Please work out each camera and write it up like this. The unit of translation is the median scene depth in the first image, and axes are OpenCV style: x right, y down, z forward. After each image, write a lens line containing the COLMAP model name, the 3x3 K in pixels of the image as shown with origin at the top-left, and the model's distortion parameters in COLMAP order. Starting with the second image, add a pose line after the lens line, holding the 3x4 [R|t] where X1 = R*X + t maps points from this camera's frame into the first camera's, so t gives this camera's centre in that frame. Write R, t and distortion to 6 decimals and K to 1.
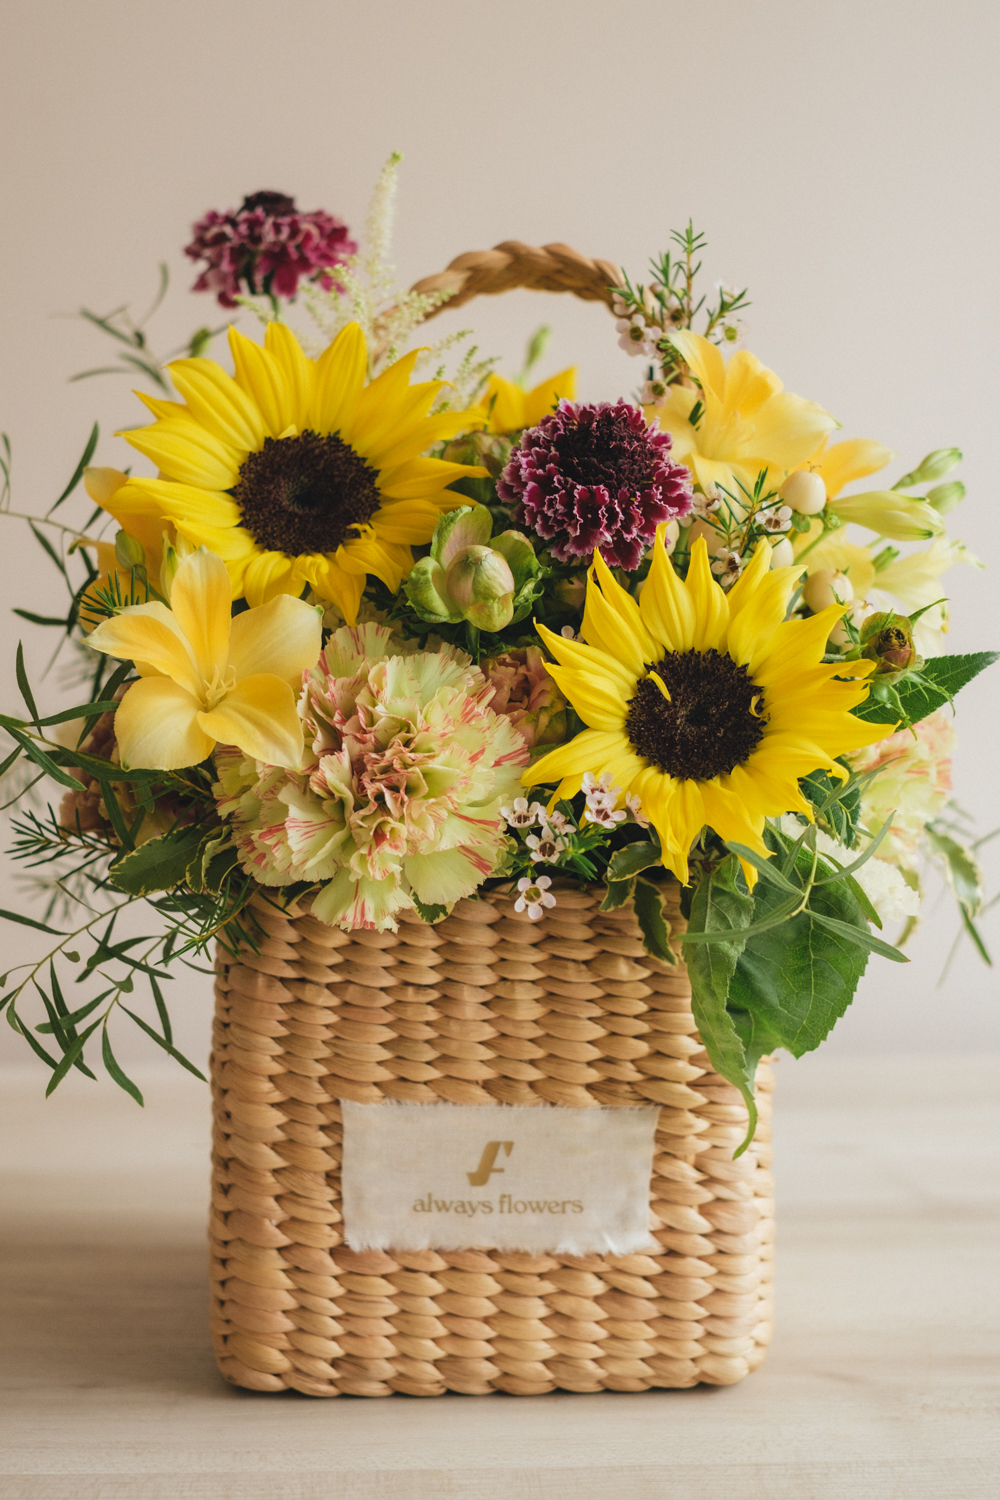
lens RADIAL K [[2595.0, 0, 500.0], [0, 2595.0, 750.0], [0, 0, 1]] dist [-0.026815, 0.007003]
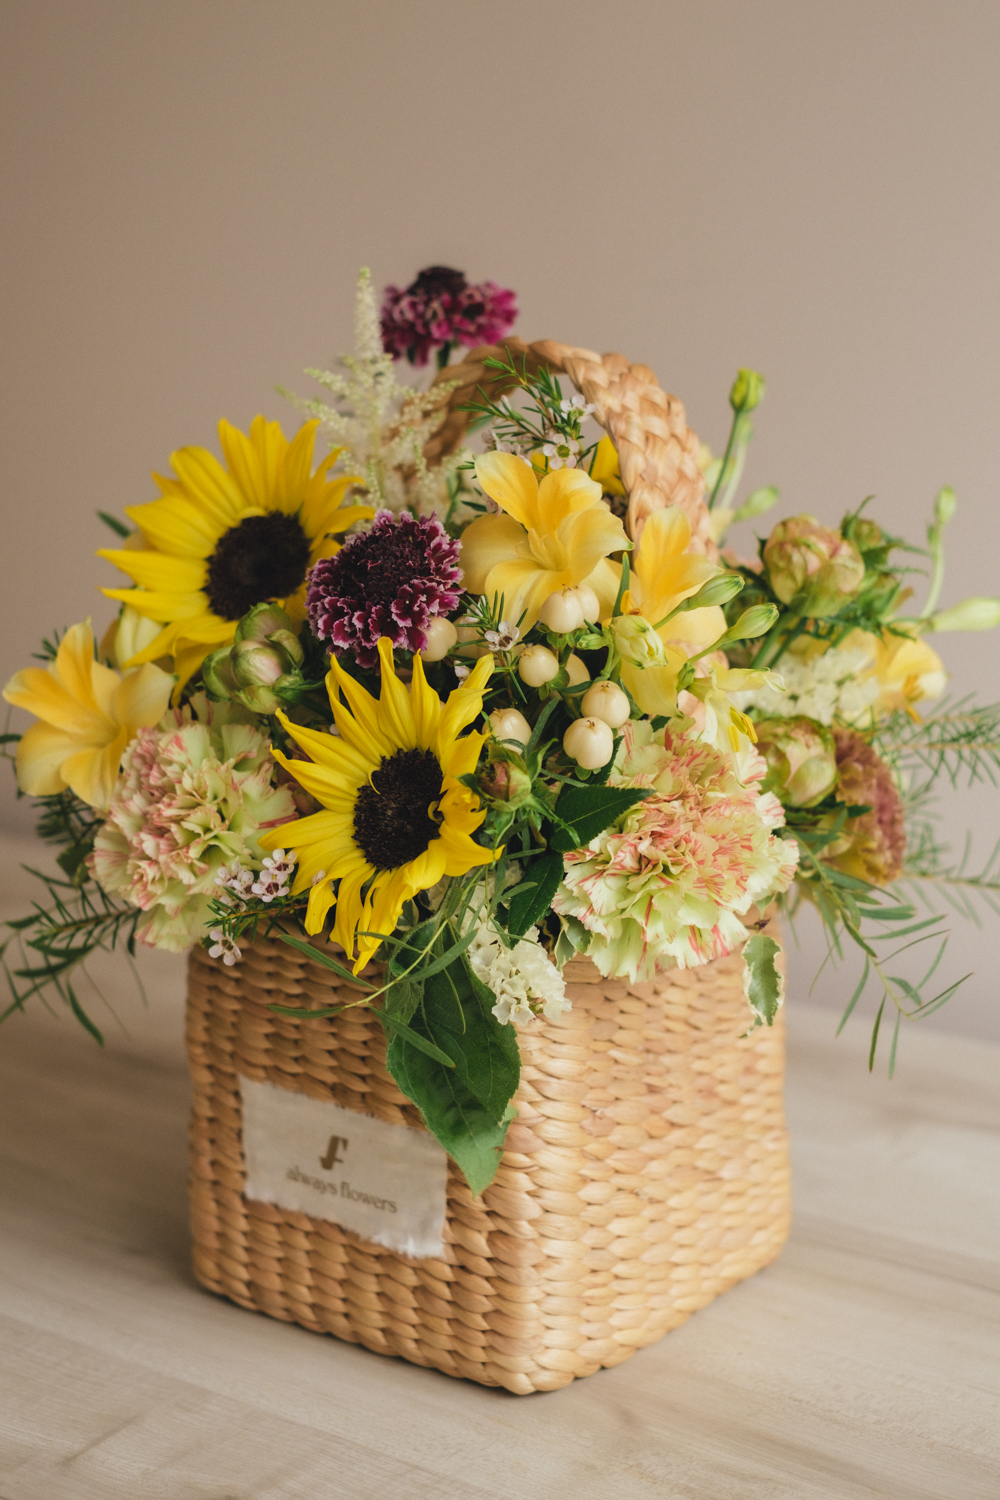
lens RADIAL K [[2595.0, 0, 500.0], [0, 2595.0, 750.0], [0, 0, 1]] dist [-0.026815, 0.007003]
pose [[0.776878, 0.132593, -0.615532, 0.747694], [-0.072736, 0.989930, 0.121441, -0.167508], [0.625436, -0.049573, 0.778699, 0.145559]]
